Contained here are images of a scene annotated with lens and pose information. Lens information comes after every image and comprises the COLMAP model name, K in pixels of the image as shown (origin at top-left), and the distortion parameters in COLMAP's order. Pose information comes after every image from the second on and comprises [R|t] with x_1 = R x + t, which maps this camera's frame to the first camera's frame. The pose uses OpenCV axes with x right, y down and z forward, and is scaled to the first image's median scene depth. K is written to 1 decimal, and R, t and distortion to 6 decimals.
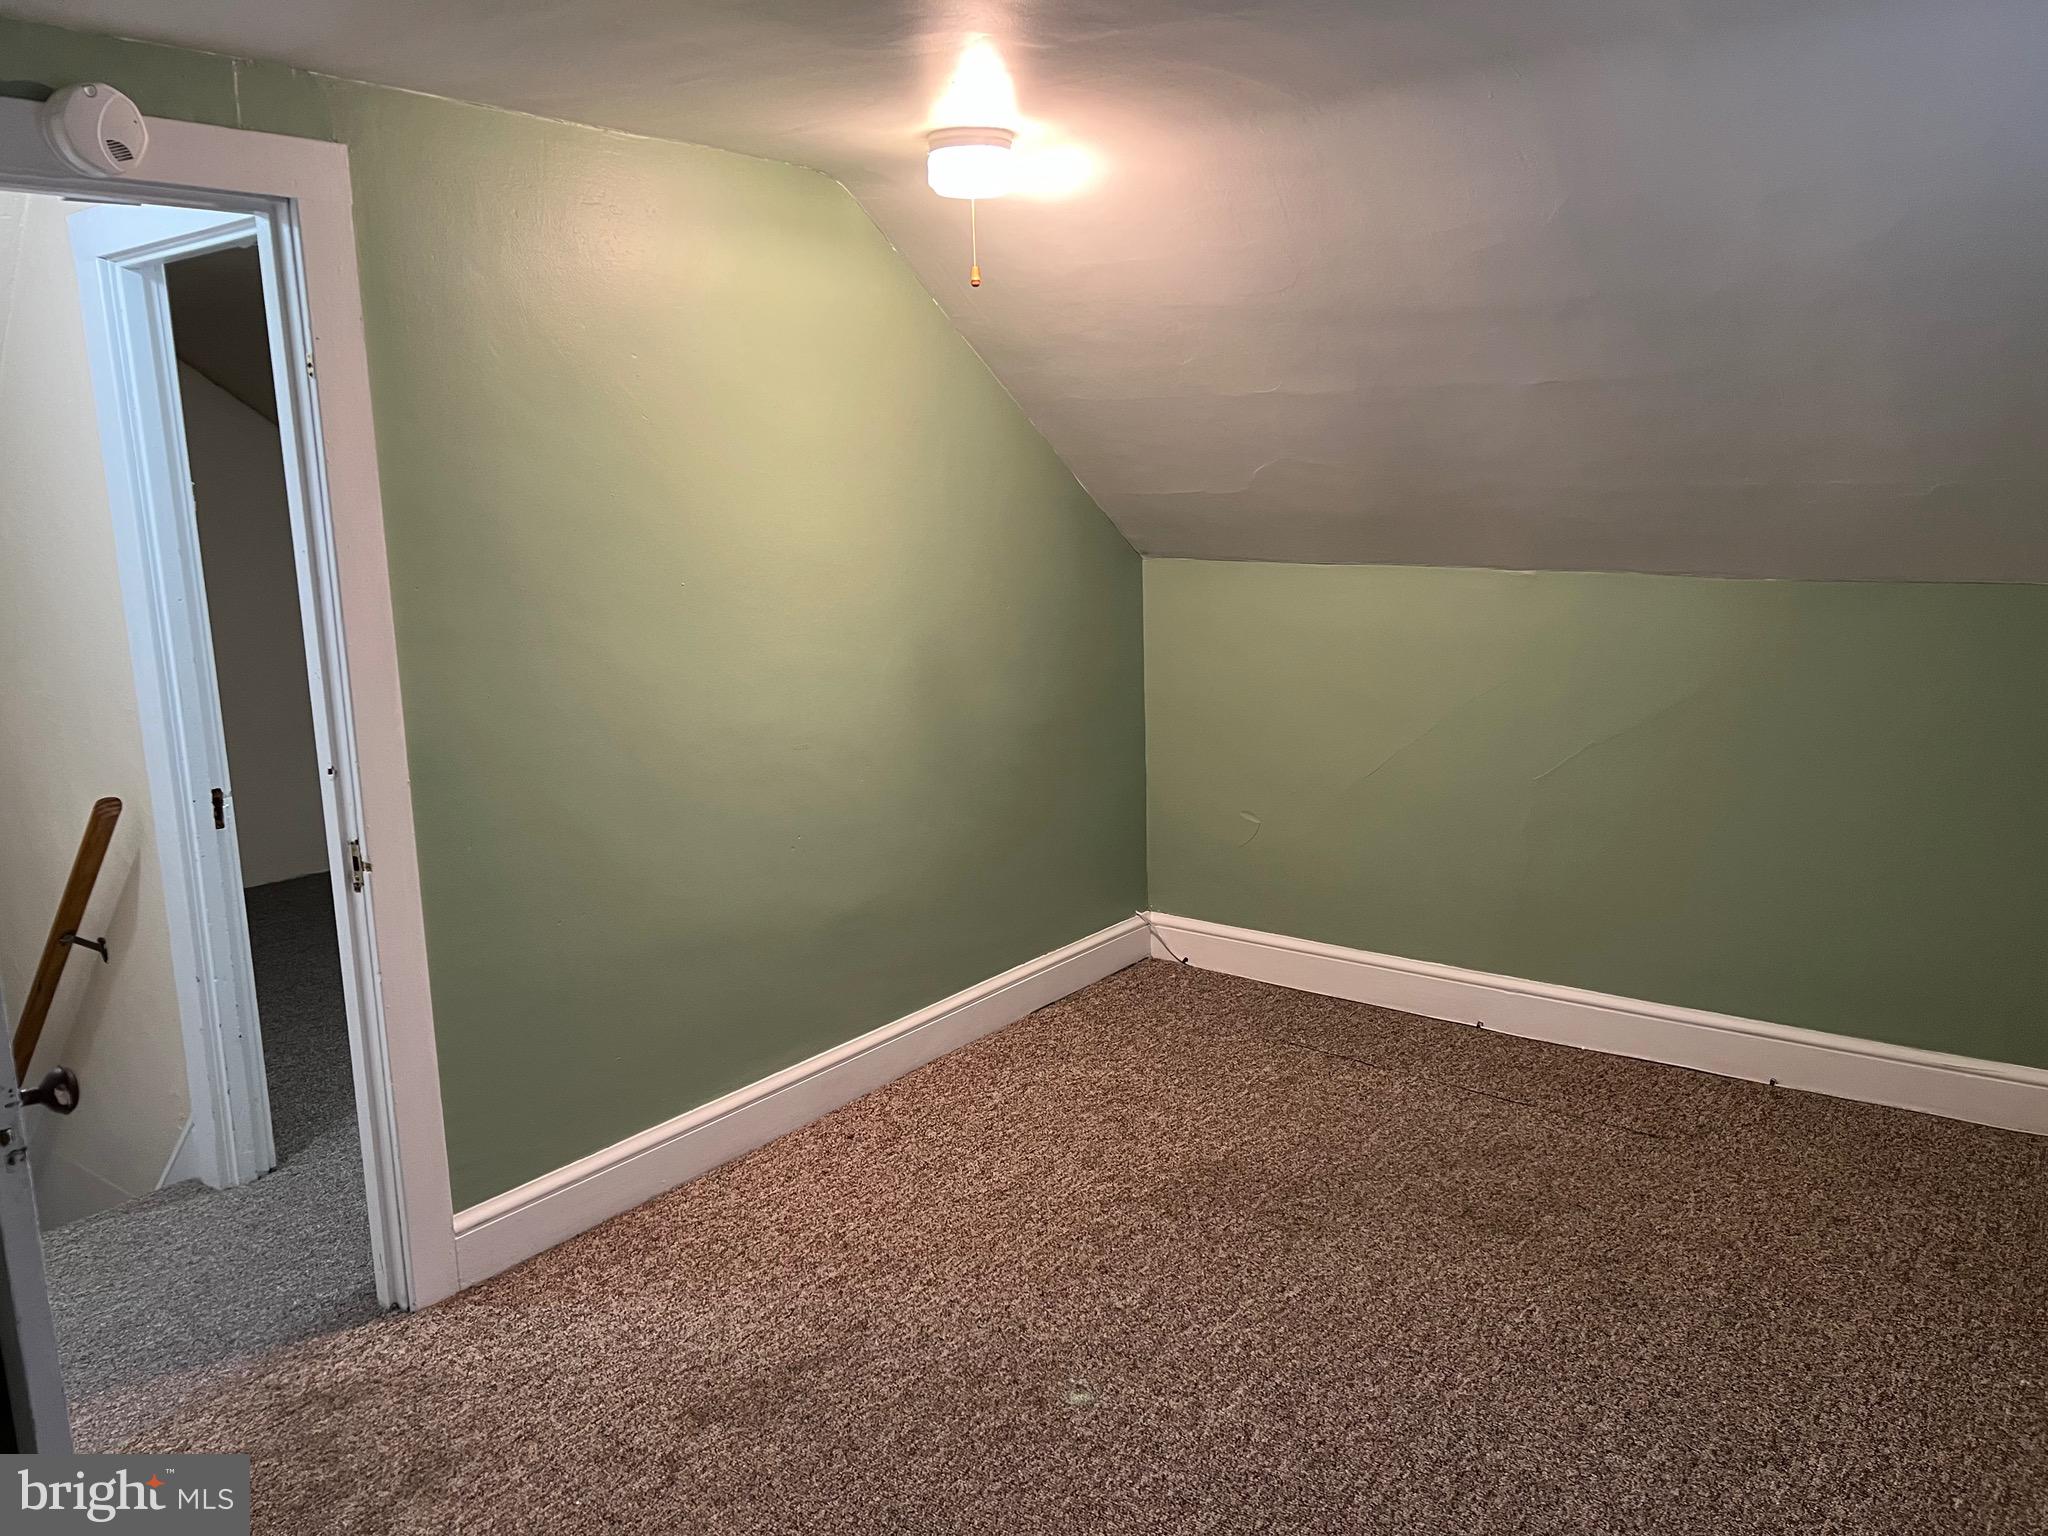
lens RADIAL K [[1517.0, 0, 1027.8], [0, 1517.0, 768.0], [0, 0, 1]] dist [0.060074, -0.076460]
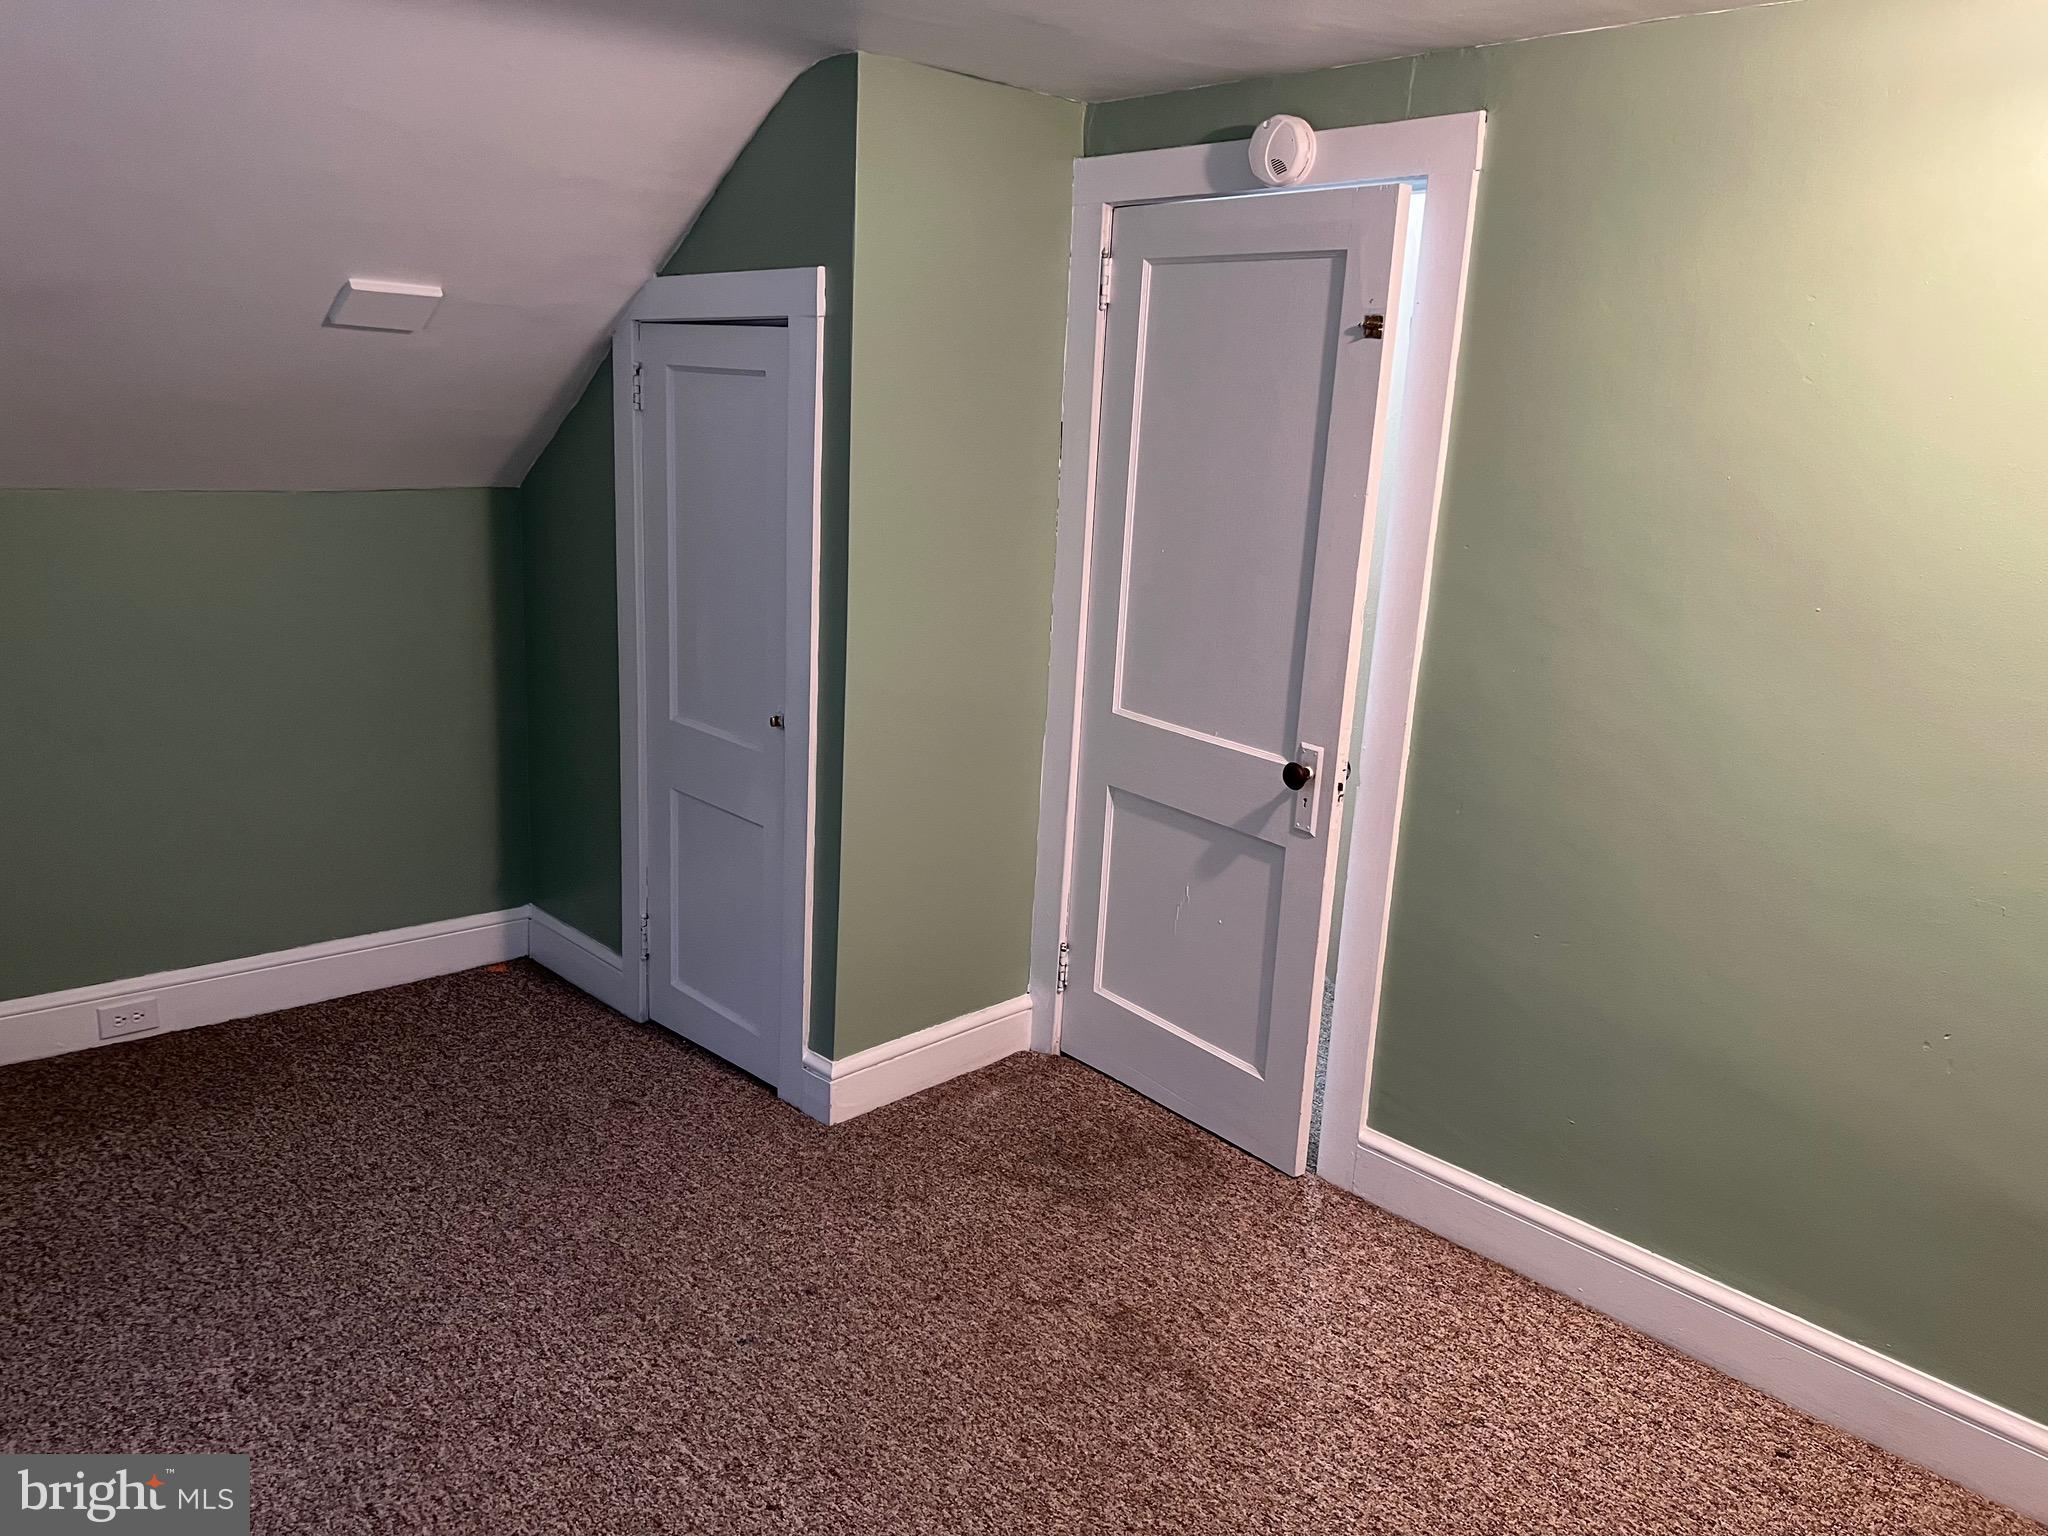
lens RADIAL K [[1517.0, 0, 1027.4], [0, 1517.0, 765.9], [0, 0, 1]] dist [0.060074, -0.076460]
pose [[-0.159610, 0.258874, -0.952633, 0.699935], [-0.224978, 0.930070, 0.290437, -0.226794], [0.961202, 0.260678, -0.090208, 0.912379]]
